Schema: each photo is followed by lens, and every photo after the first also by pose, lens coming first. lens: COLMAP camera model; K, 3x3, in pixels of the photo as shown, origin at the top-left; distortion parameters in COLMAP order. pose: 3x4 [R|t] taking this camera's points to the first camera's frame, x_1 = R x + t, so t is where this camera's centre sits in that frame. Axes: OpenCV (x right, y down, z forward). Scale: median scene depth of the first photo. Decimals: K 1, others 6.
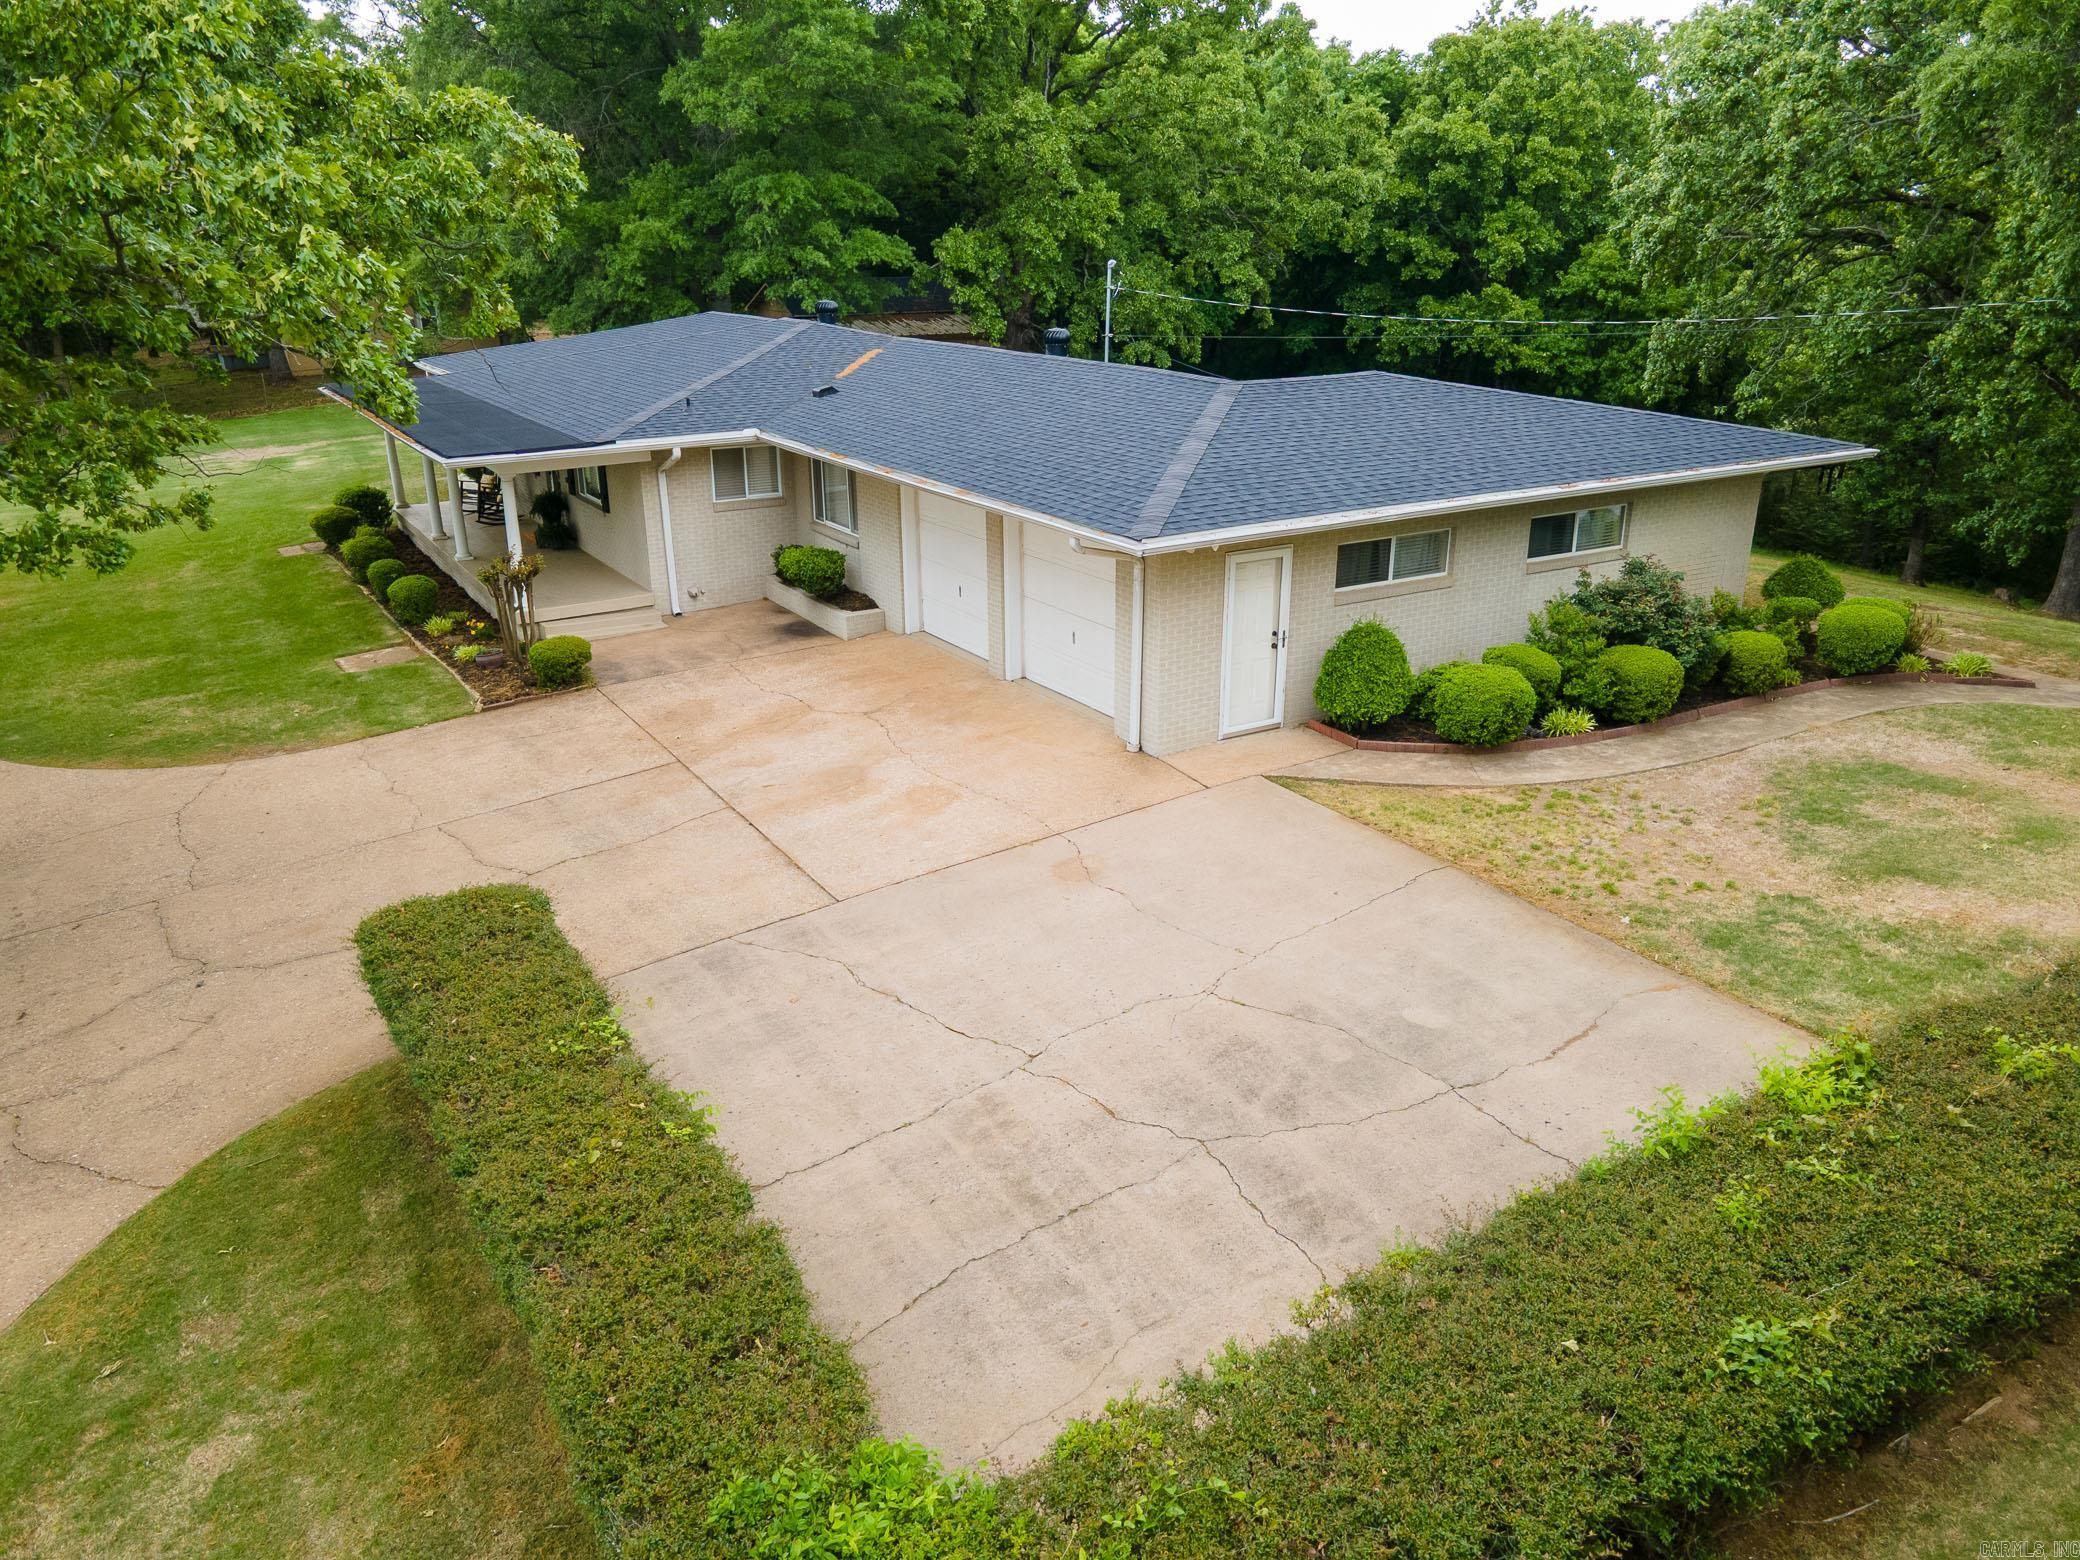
lens RADIAL K [[1534.3, 0, 1033.0], [0, 1534.3, 783.4], [0, 0, 1]] dist [0.042511, 0.048273]
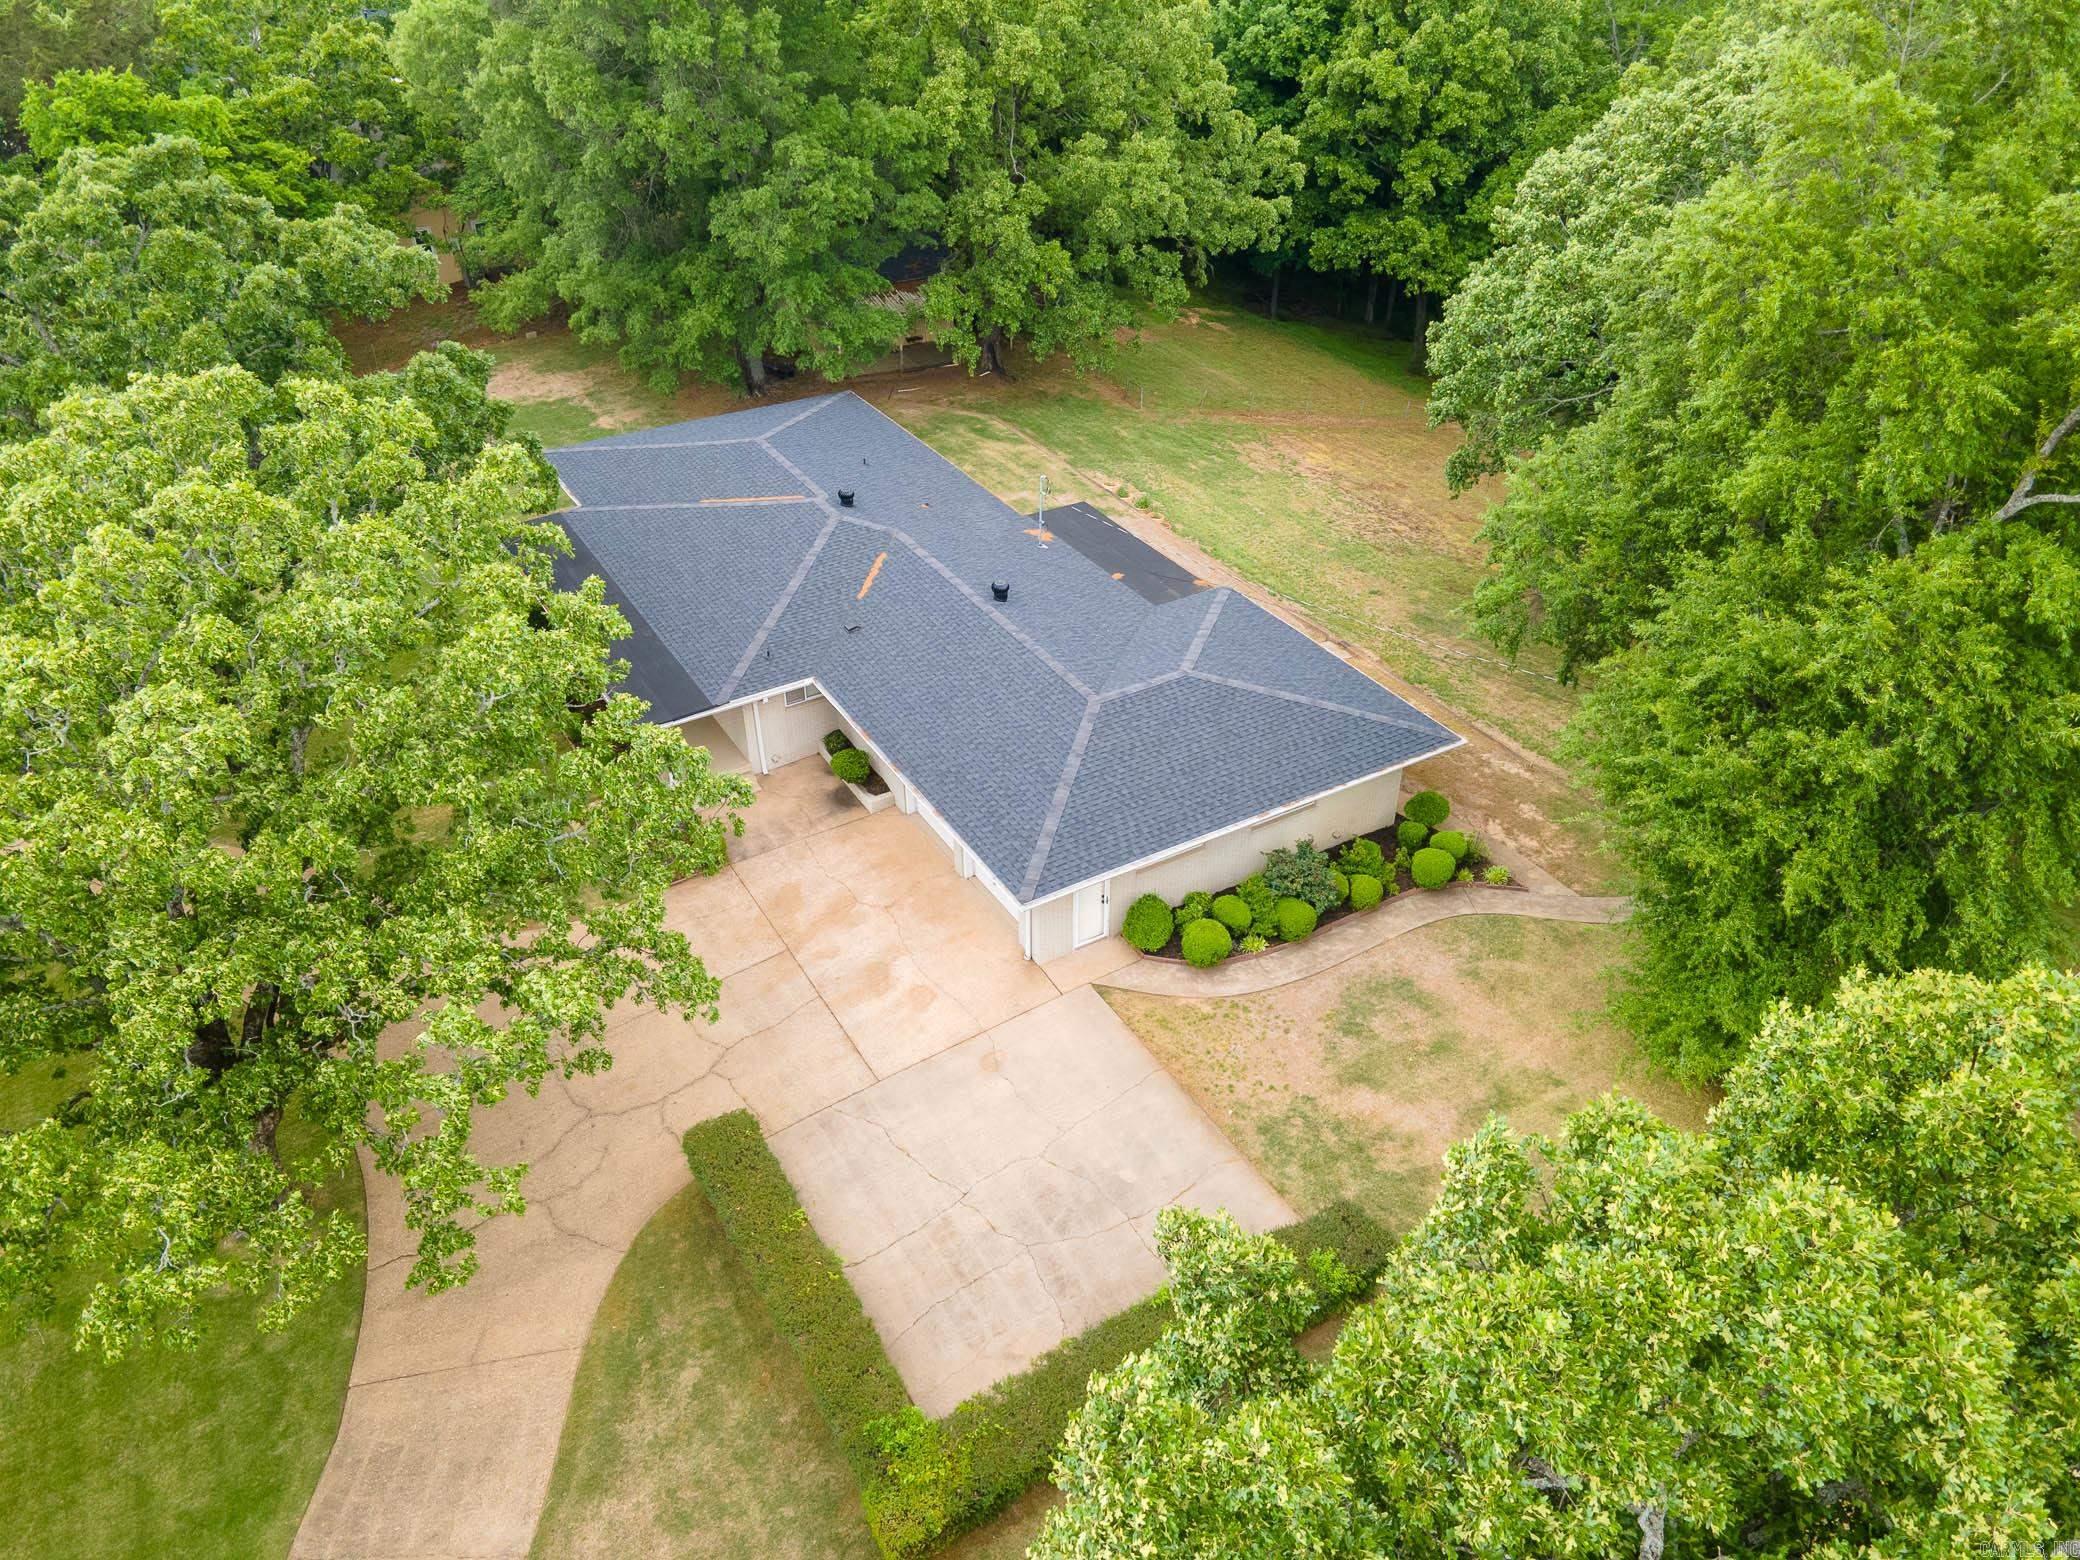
lens RADIAL K [[1534.3, 0, 1033.0], [0, 1534.3, 783.4], [0, 0, 1]] dist [0.042511, 0.048273]
pose [[0.999998, 0.002107, -0.000245, 0.070986], [-0.001981, 0.968857, 0.247612, -0.697558], [0.000759, -0.247611, 0.968859, -0.792079]]
